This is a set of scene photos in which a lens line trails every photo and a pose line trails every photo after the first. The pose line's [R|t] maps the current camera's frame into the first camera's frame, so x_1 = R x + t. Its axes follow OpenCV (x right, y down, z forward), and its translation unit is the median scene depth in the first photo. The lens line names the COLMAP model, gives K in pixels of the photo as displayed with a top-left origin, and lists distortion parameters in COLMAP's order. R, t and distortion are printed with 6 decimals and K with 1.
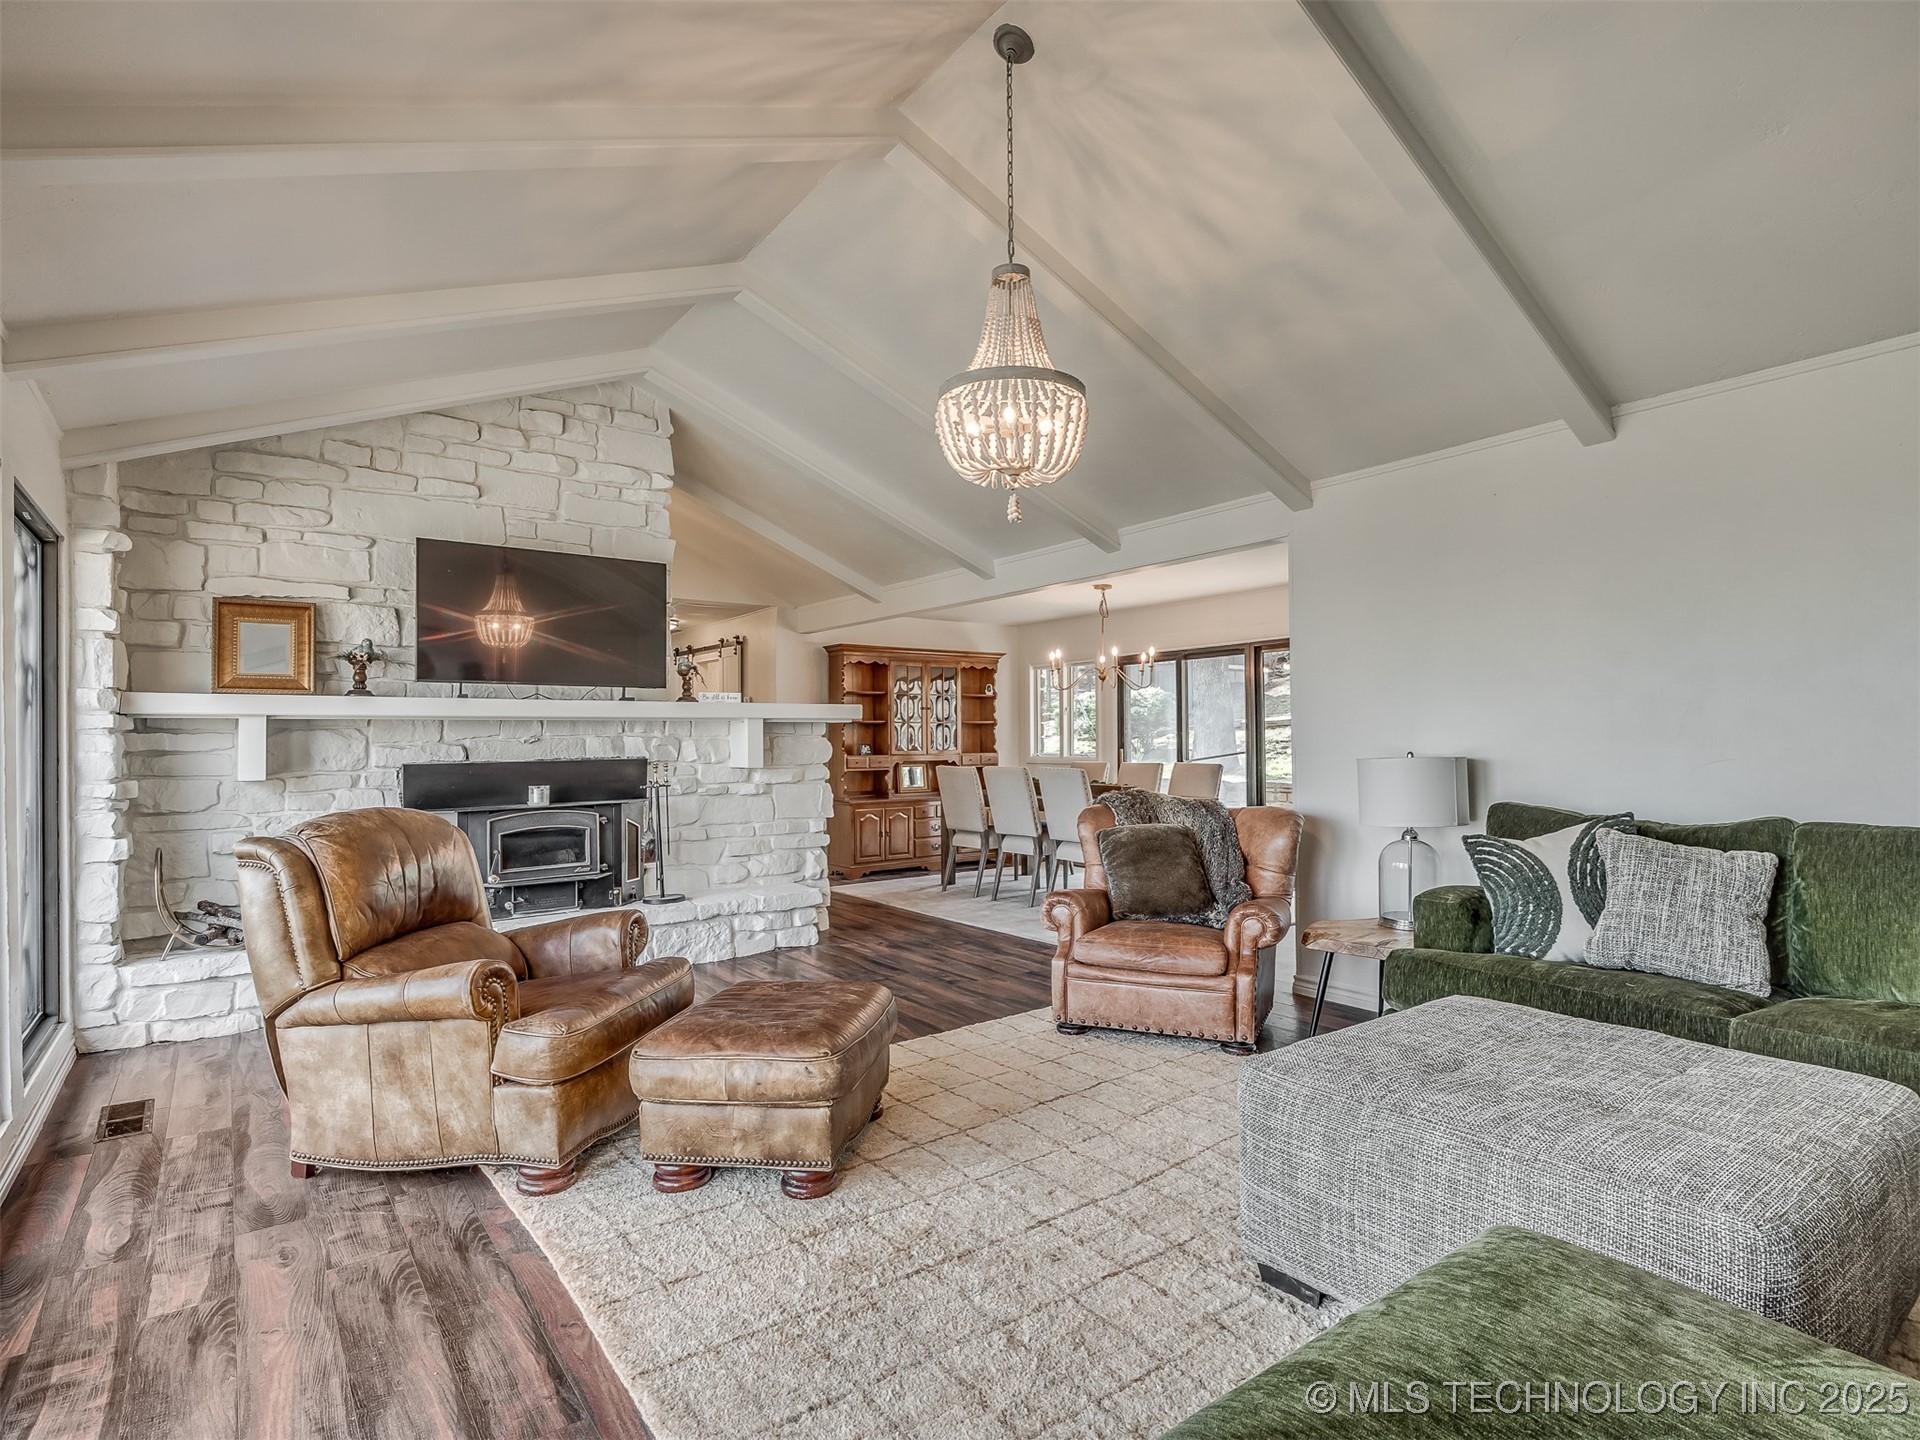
lens RADIAL K [[987.1, 0, 963.8], [0, 987.1, 726.1], [0, 0, 1]] dist [0.001707, -0.005386]
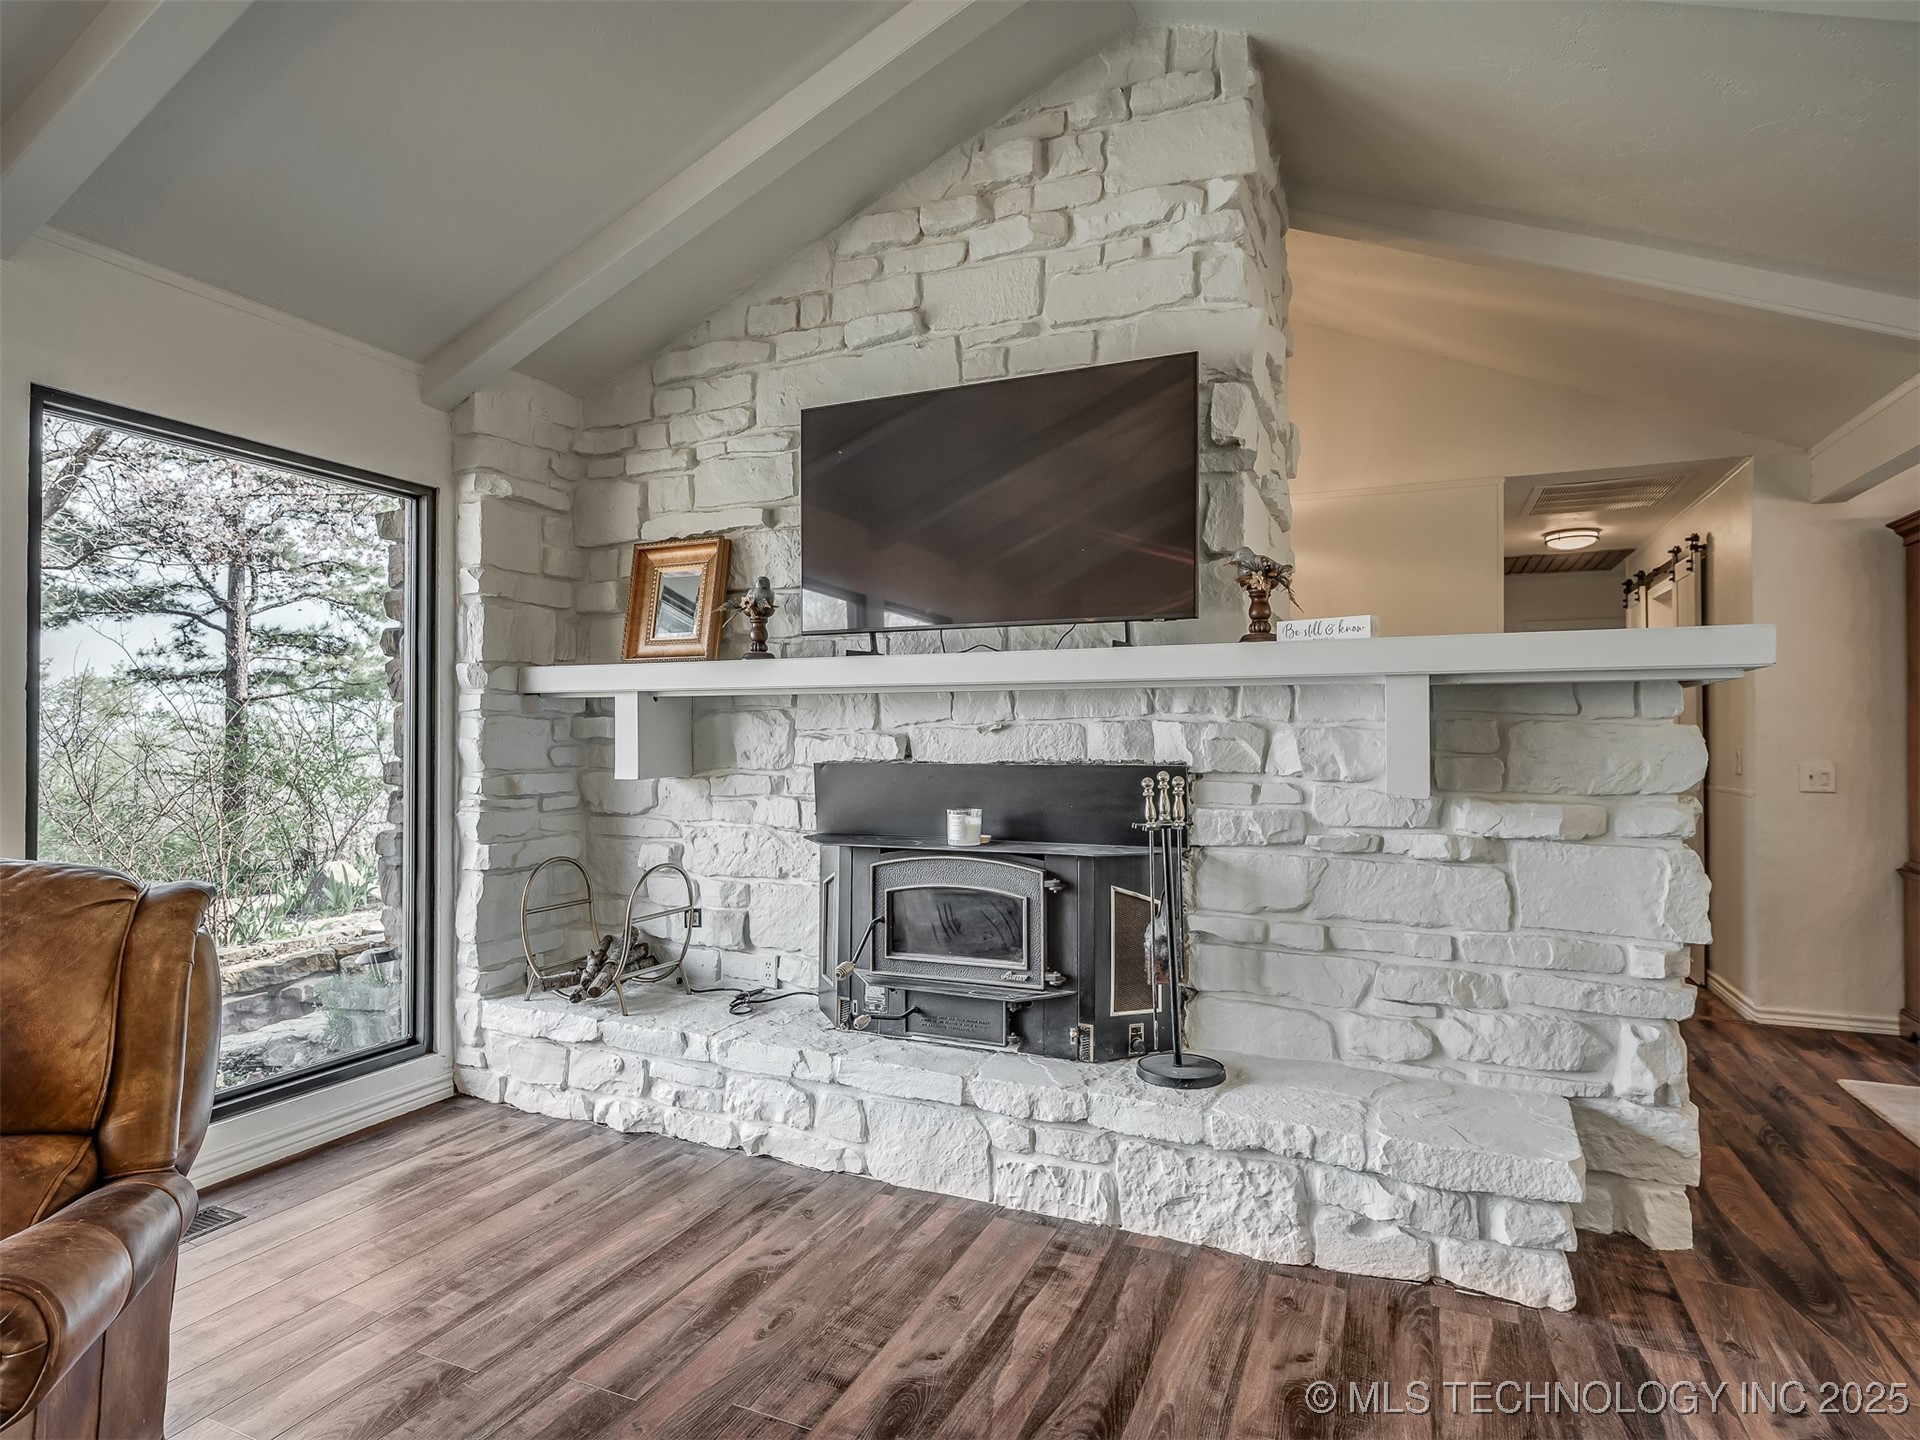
lens RADIAL K [[987.1, 0, 992.3], [0, 987.1, 719.1], [0, 0, 1]] dist [0.001707, -0.005386]
pose [[0.510226, -0.006485, -0.860016, 0.050101], [0.005095, 0.999977, -0.004517, 0.011730], [0.860025, -0.002077, 0.510247, 0.677411]]
